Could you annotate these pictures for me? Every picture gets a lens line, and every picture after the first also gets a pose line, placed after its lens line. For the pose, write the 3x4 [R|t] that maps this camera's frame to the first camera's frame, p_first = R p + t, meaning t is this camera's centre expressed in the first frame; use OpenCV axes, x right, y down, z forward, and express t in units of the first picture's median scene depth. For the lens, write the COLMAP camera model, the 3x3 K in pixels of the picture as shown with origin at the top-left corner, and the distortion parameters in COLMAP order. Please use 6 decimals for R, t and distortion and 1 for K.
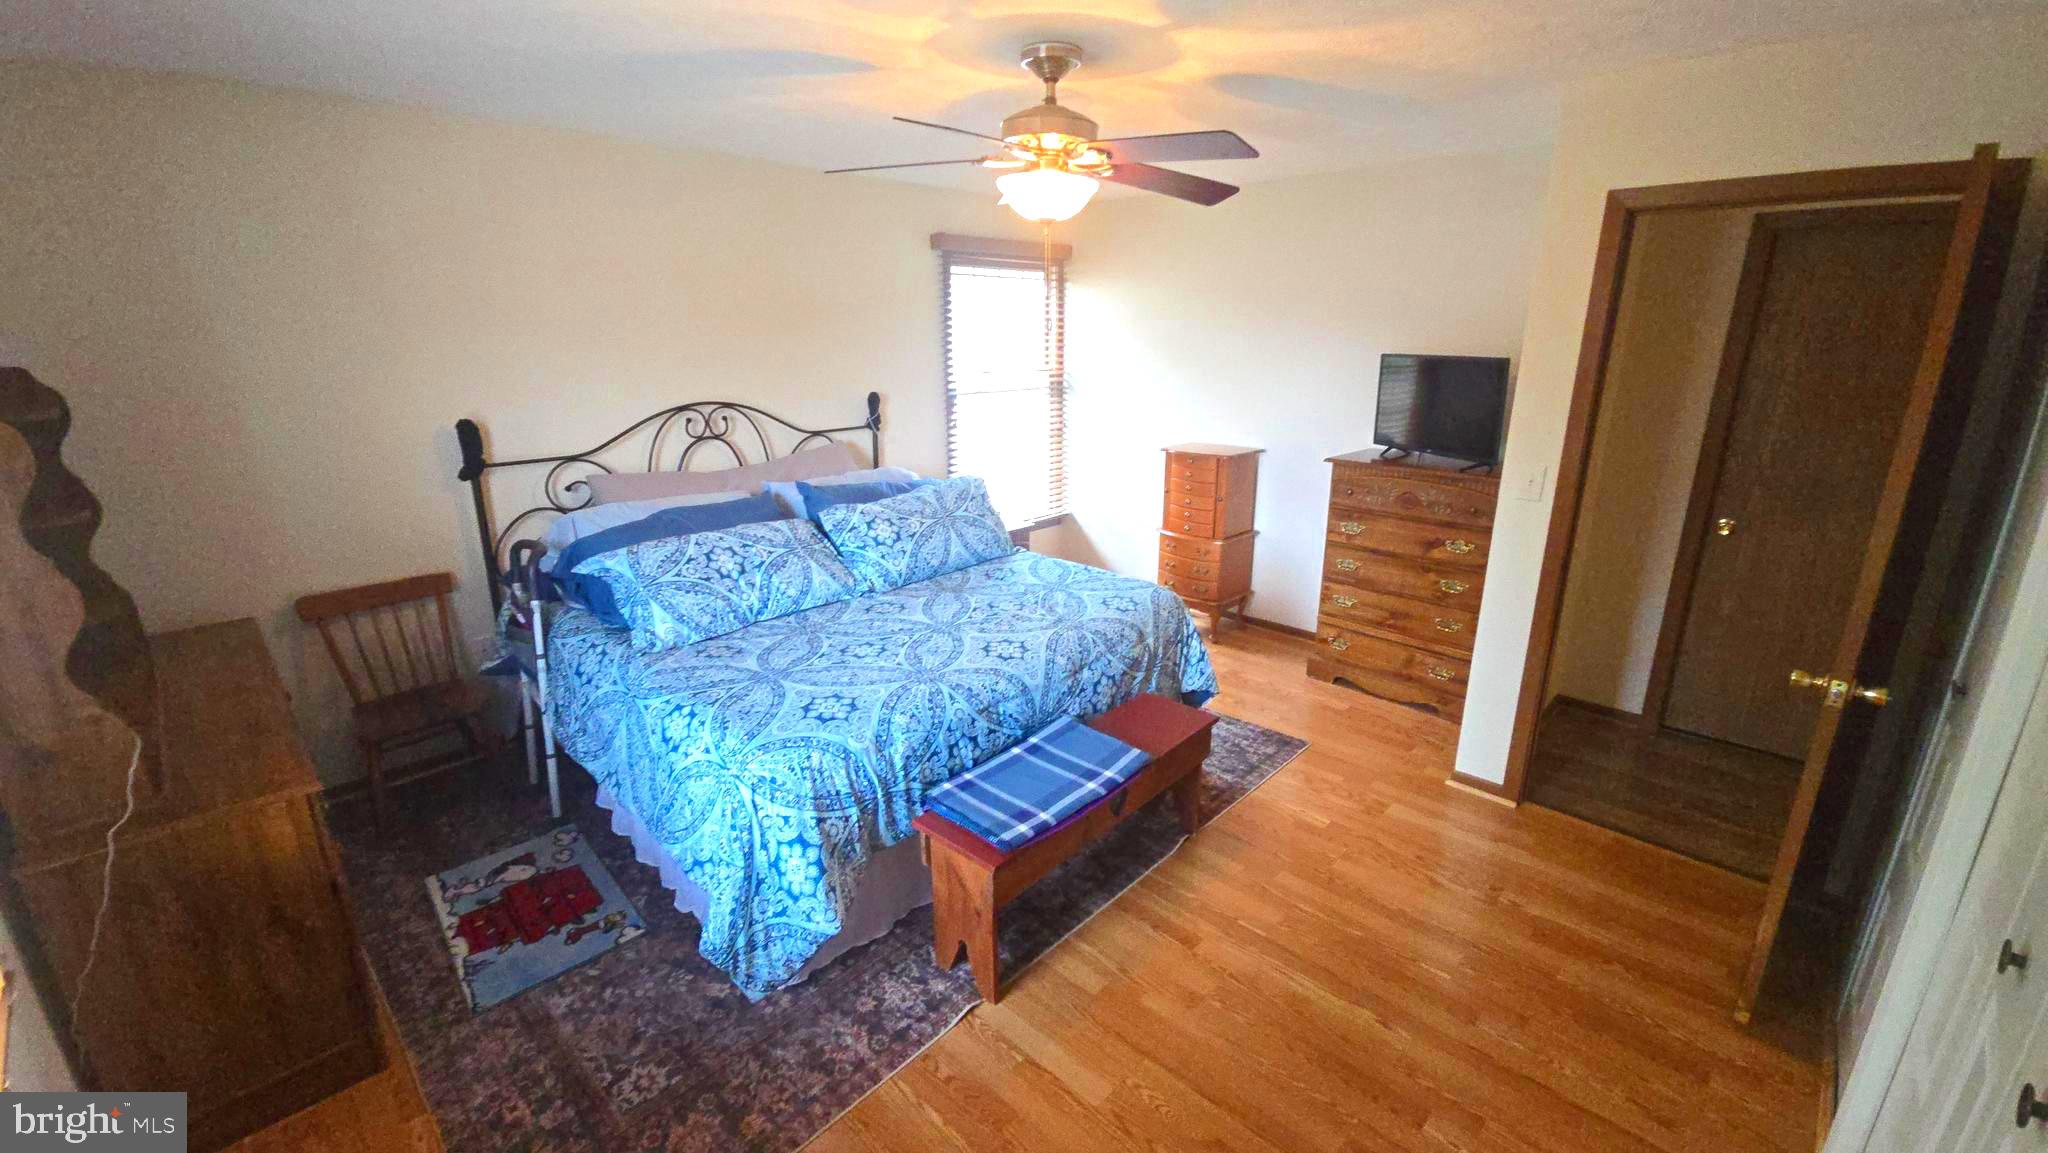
lens RADIAL K [[832.4, 0, 1029.1], [0, 832.4, 573.8], [0, 0, 1]] dist [0.005364, -0.004745]
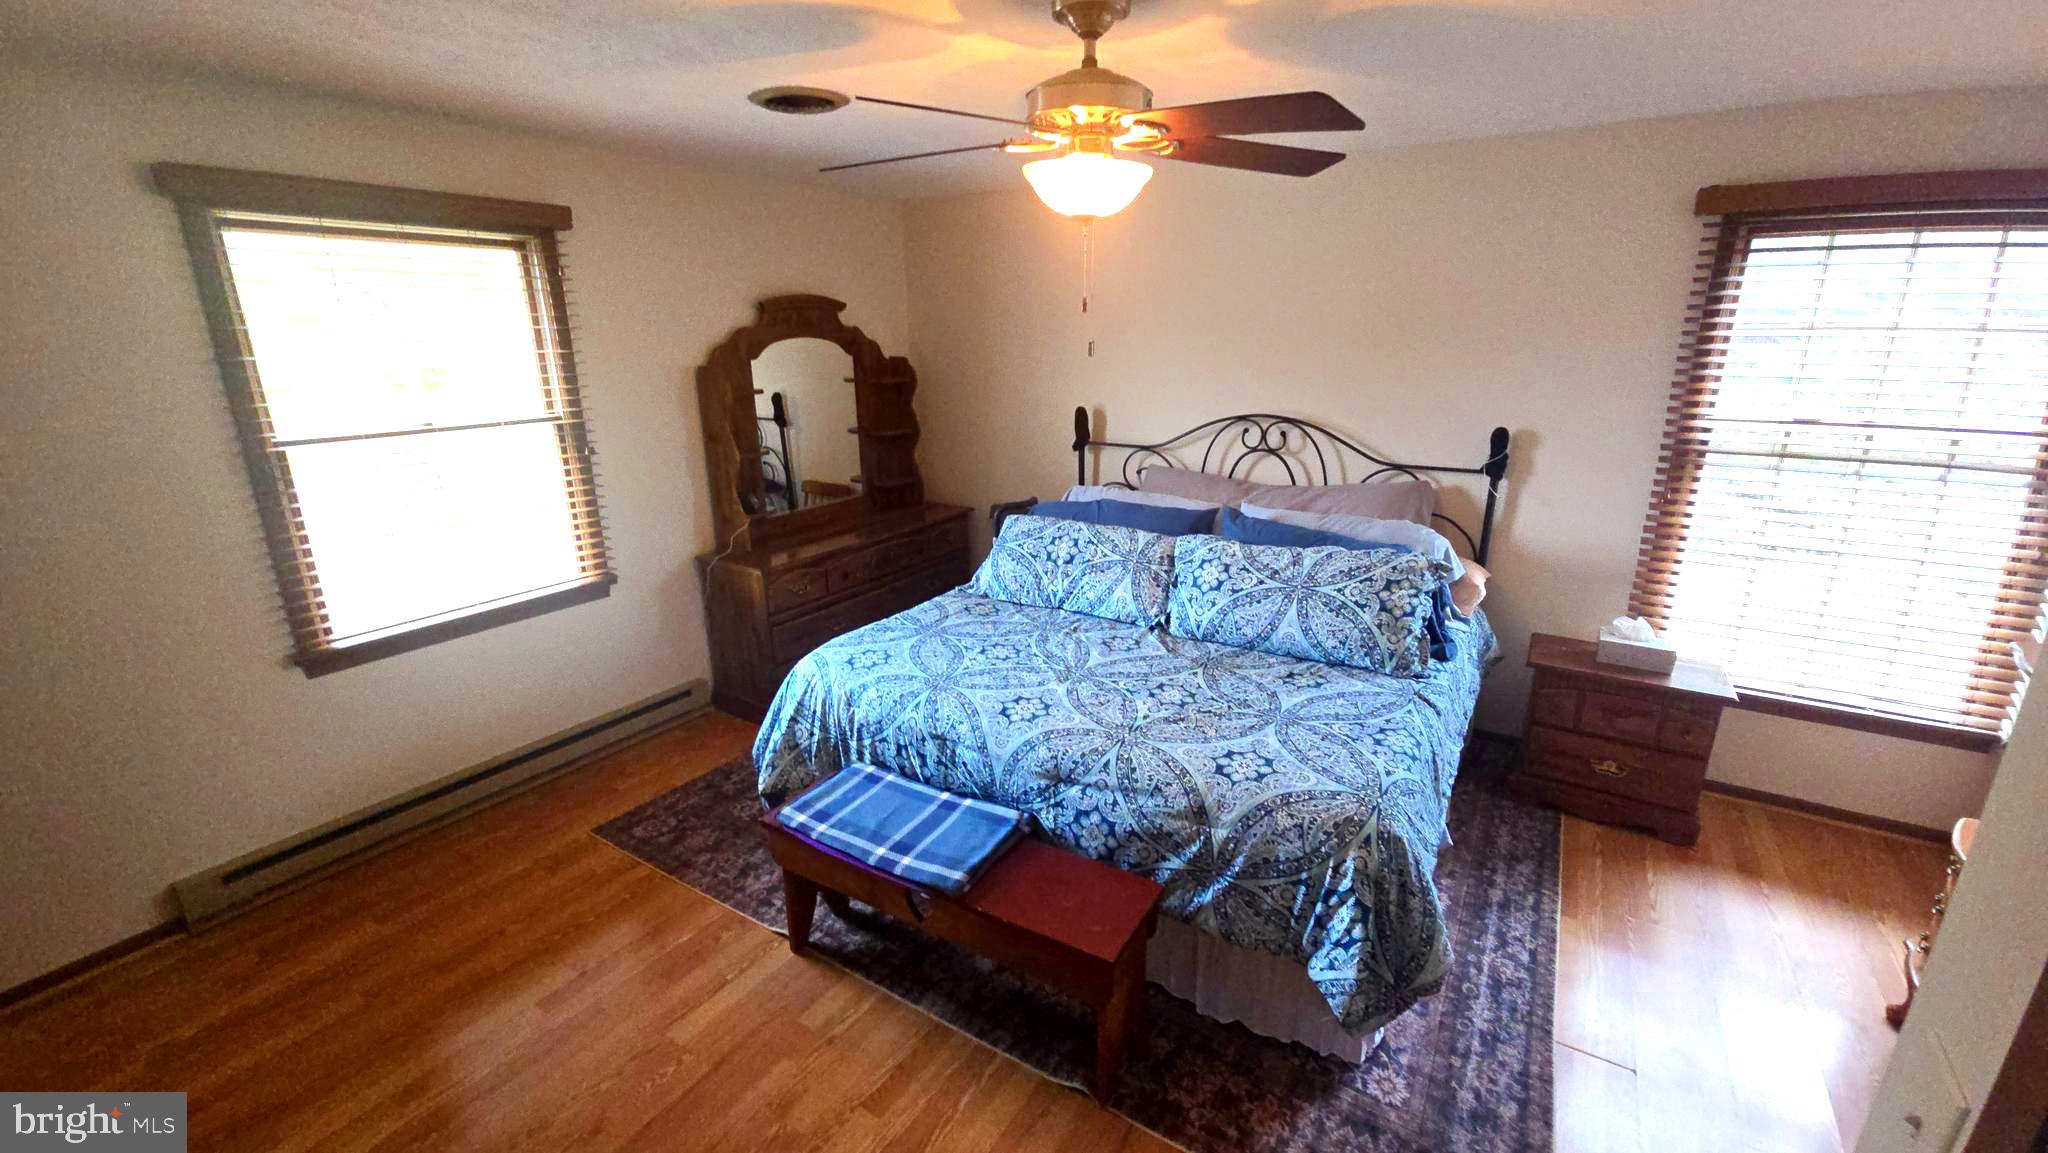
lens RADIAL K [[832.4, 0, 1026.9], [0, 832.4, 574.3], [0, 0, 1]] dist [0.005364, -0.004745]
pose [[0.189048, 0.278132, -0.941755, 0.717107], [-0.275656, 0.935517, 0.220955, -0.224249], [0.942483, 0.217829, 0.253527, 0.694927]]
